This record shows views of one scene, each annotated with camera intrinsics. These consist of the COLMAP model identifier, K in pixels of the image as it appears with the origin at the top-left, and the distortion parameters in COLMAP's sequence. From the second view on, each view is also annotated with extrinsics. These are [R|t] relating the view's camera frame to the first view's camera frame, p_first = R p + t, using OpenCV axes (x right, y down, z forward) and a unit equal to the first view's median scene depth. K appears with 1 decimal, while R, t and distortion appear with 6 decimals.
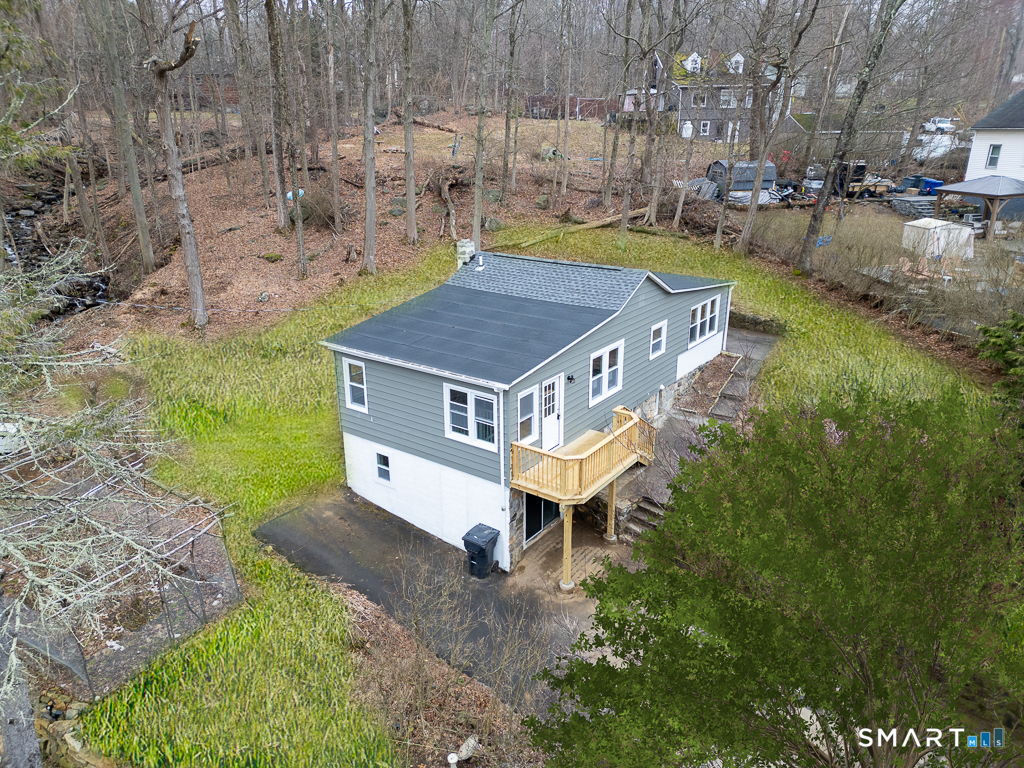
lens RADIAL K [[710.6, 0, 511.1], [0, 710.6, 386.8], [0, 0, 1]] dist [0.079568, -0.022423]
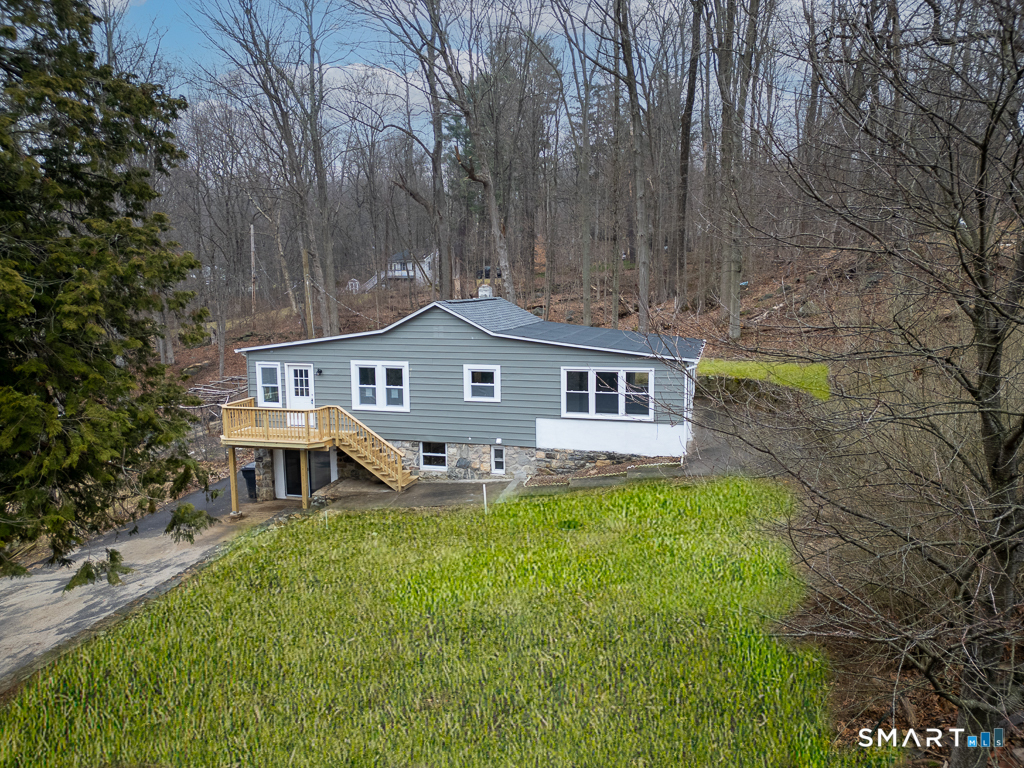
lens RADIAL K [[710.6, 0, 511.8], [0, 710.6, 385.9], [0, 0, 1]] dist [0.079568, -0.022423]
pose [[0.349903, 0.130485, -0.927654, 1.270266], [-0.310553, 0.950412, 0.016548, -0.105697], [0.883813, 0.282295, 0.373075, 0.803135]]
